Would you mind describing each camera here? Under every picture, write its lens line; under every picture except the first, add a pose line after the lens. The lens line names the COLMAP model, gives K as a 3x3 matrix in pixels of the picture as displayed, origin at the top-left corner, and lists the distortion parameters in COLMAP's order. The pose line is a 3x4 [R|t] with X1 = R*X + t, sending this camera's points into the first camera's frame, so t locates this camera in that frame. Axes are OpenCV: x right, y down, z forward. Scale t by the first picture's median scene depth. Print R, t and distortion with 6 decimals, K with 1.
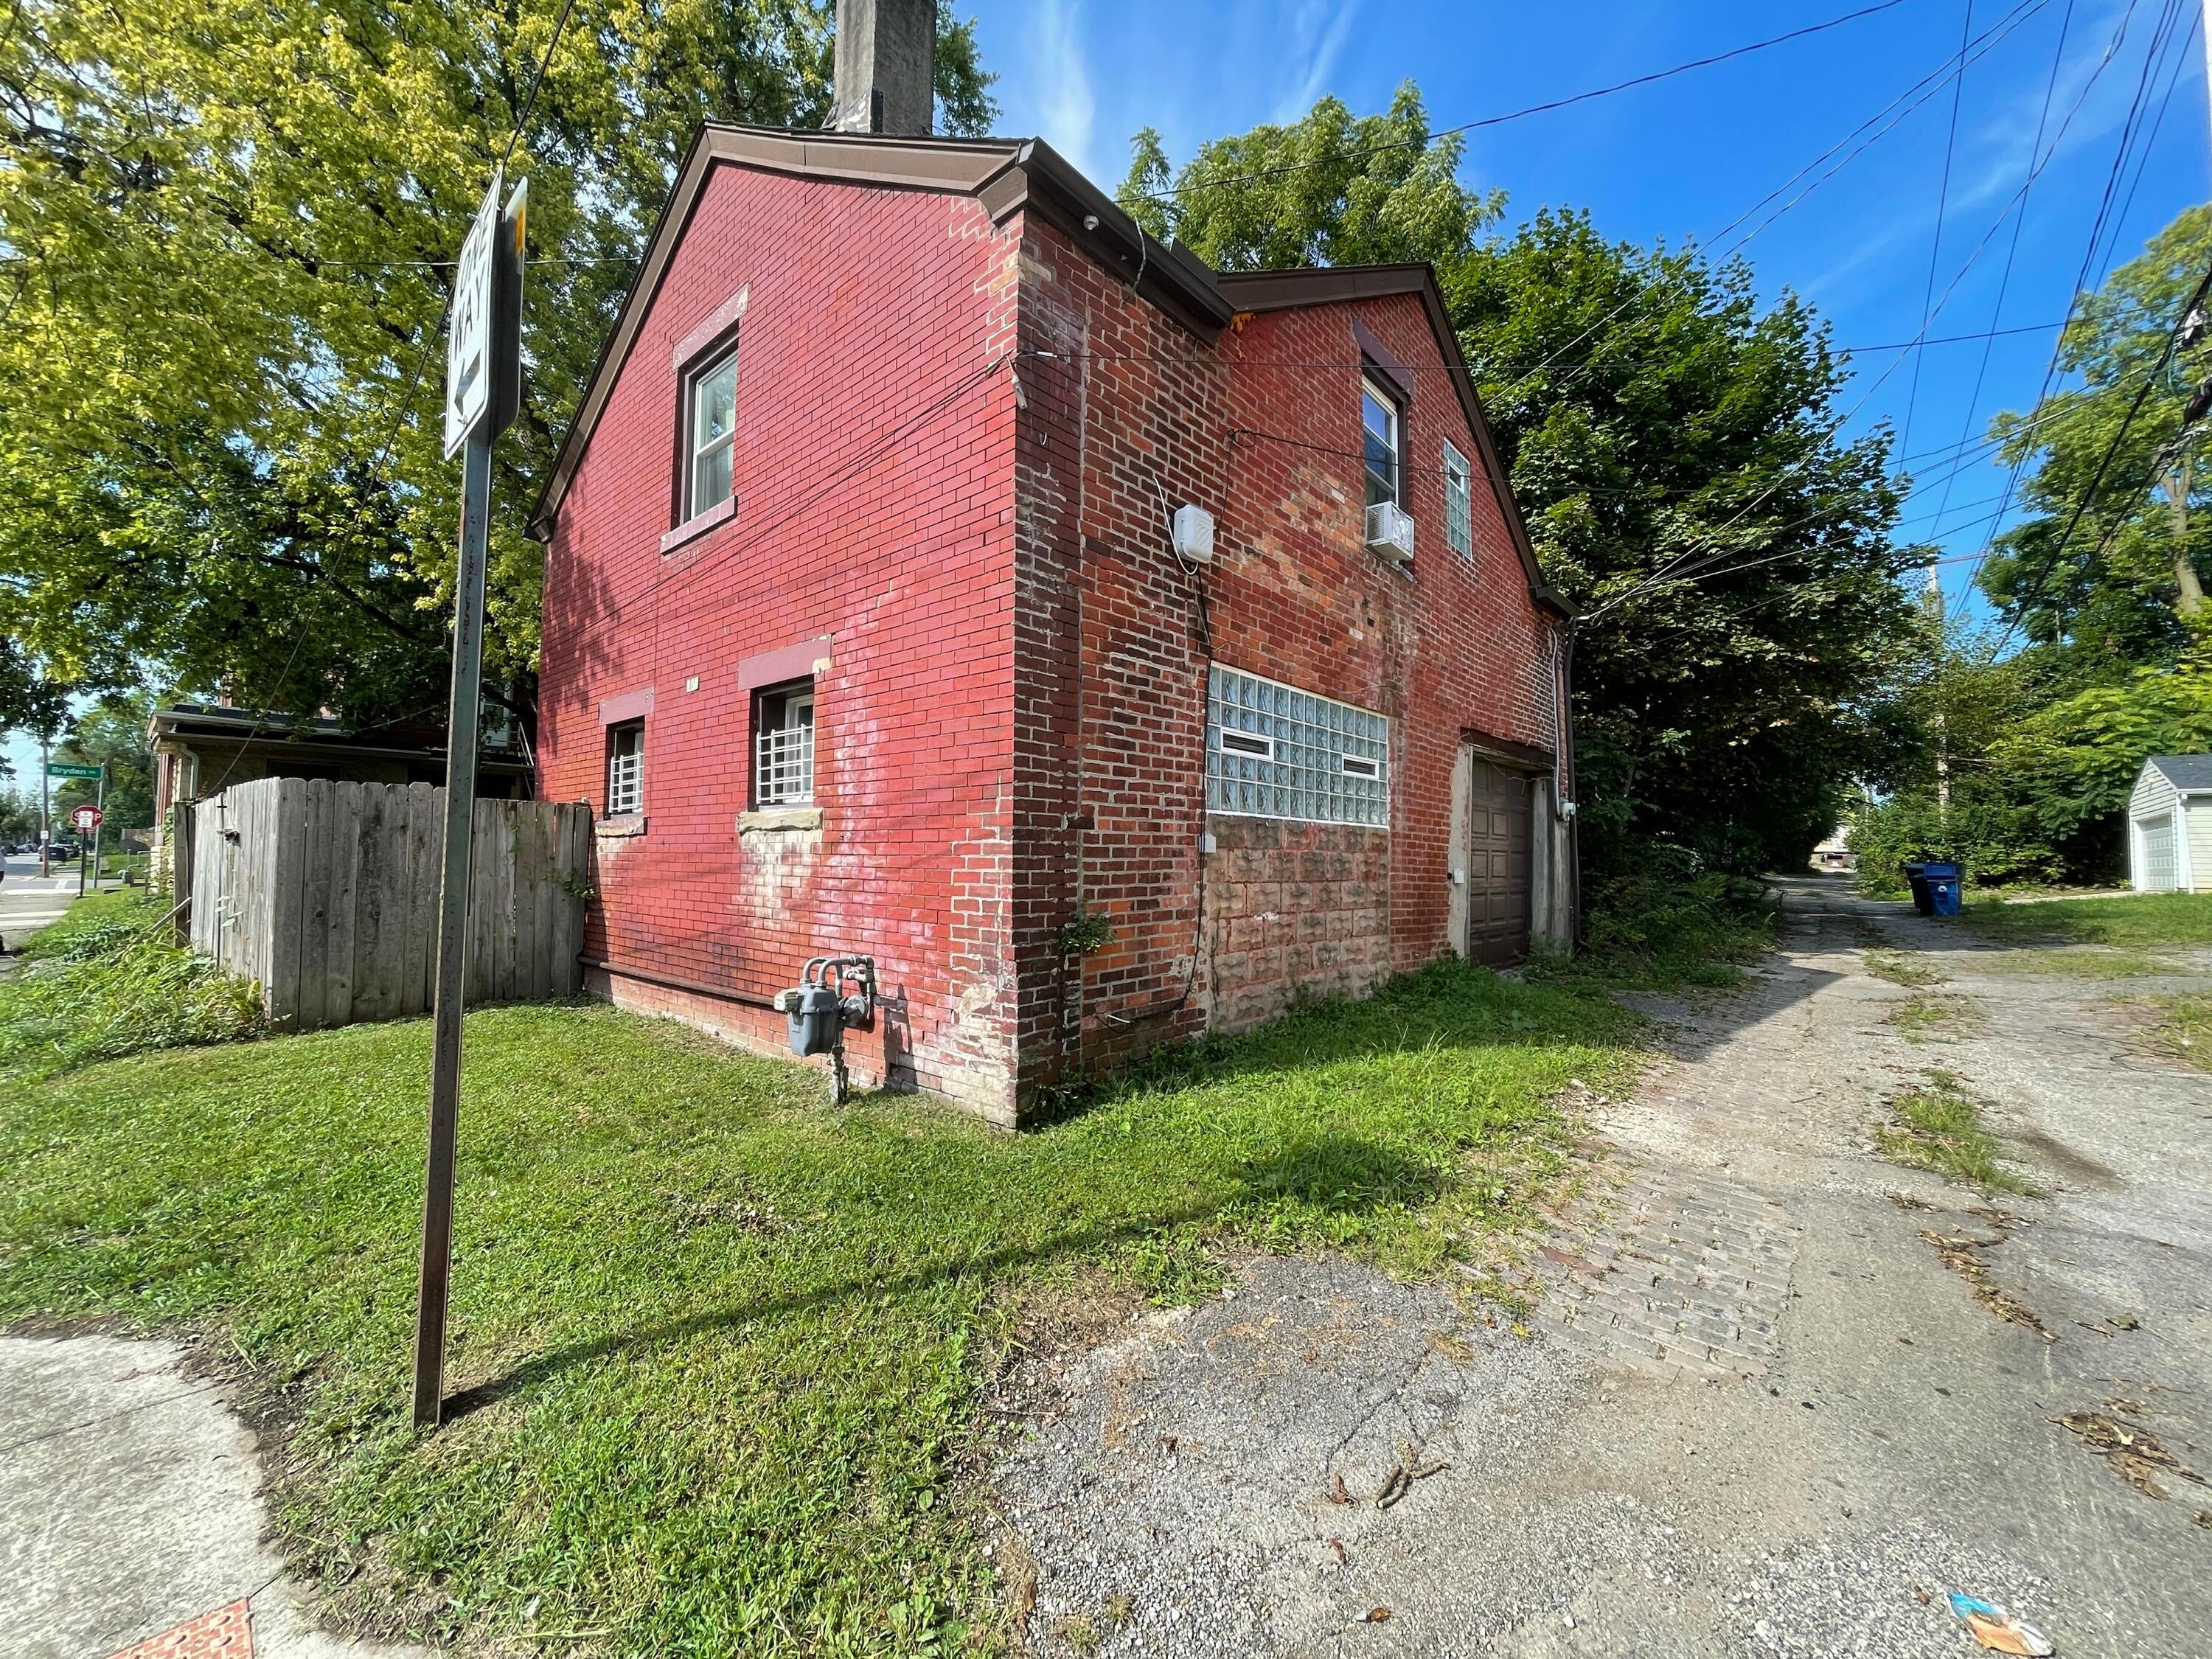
lens RADIAL K [[884.8, 0, 1106.0], [0, 884.8, 829.5], [0, 0, 1]] dist [0.000070, -0.000086]
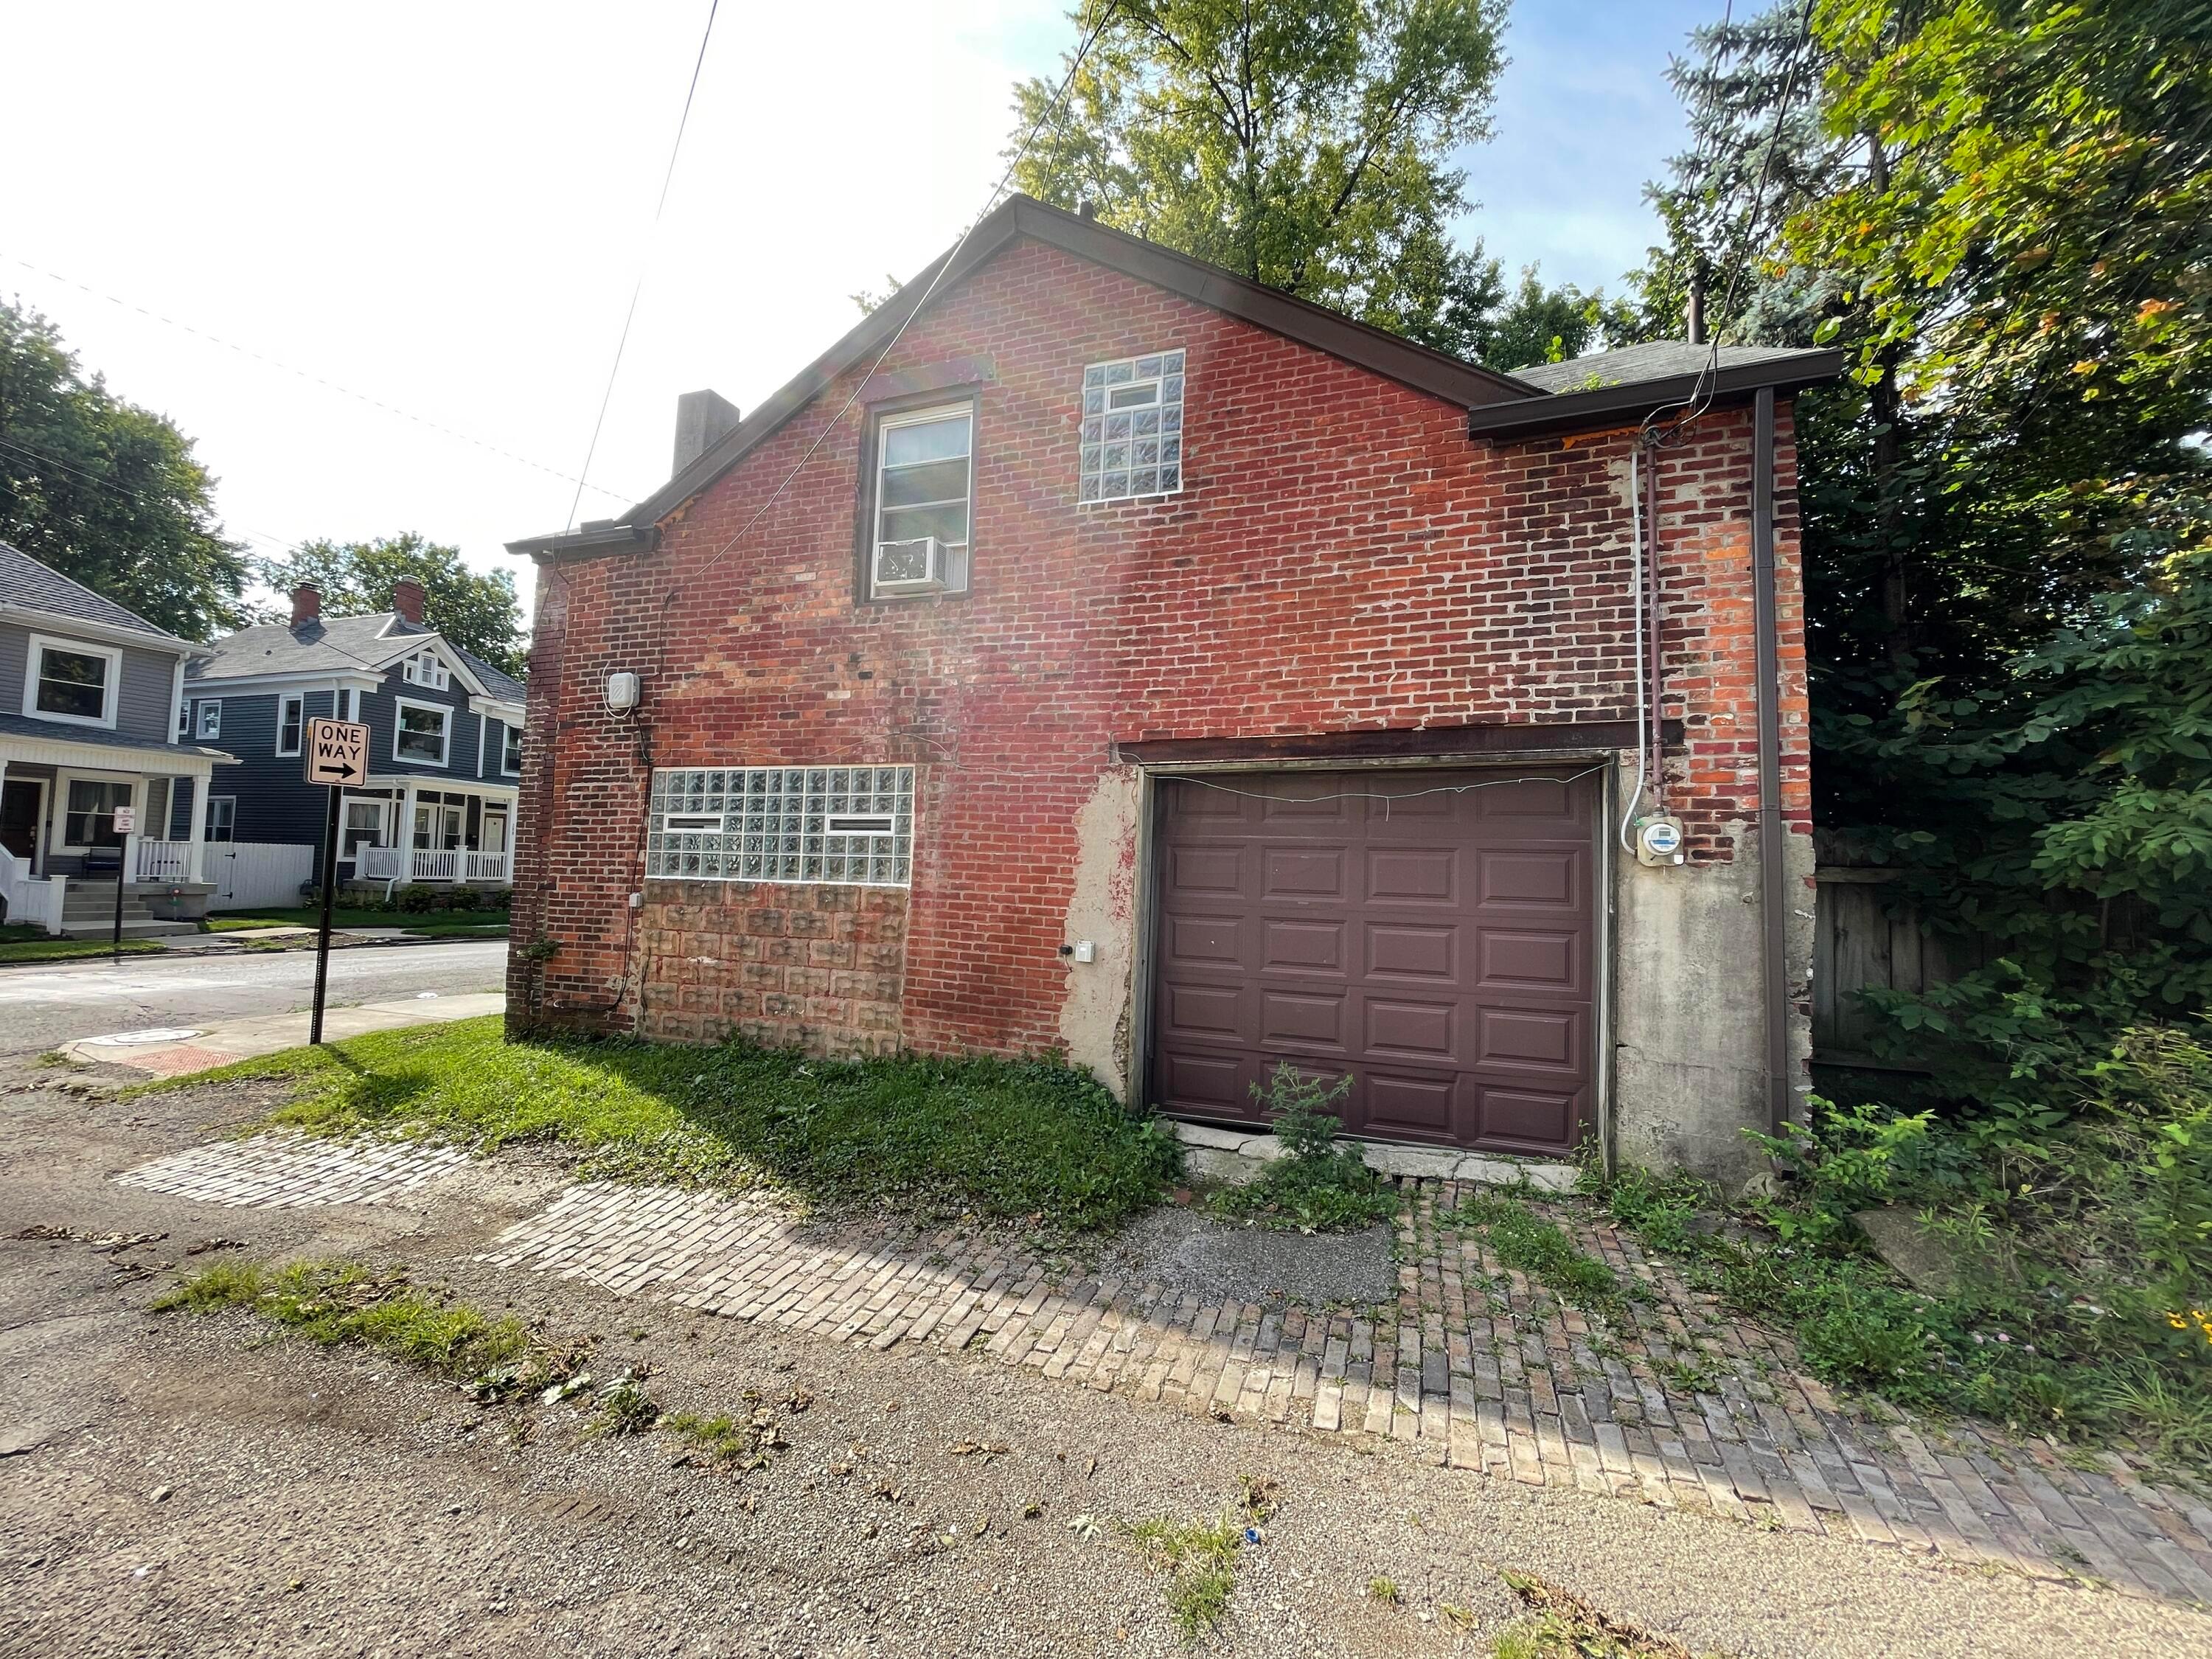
lens RADIAL K [[884.8, 0, 1106.0], [0, 884.8, 829.5], [0, 0, 1]] dist [0.000070, -0.000086]
pose [[0.361610, -0.049673, -0.931005, 1.764692], [0.010275, 0.998731, -0.049295, -0.019392], [0.932273, 0.008260, 0.361661, 1.223930]]
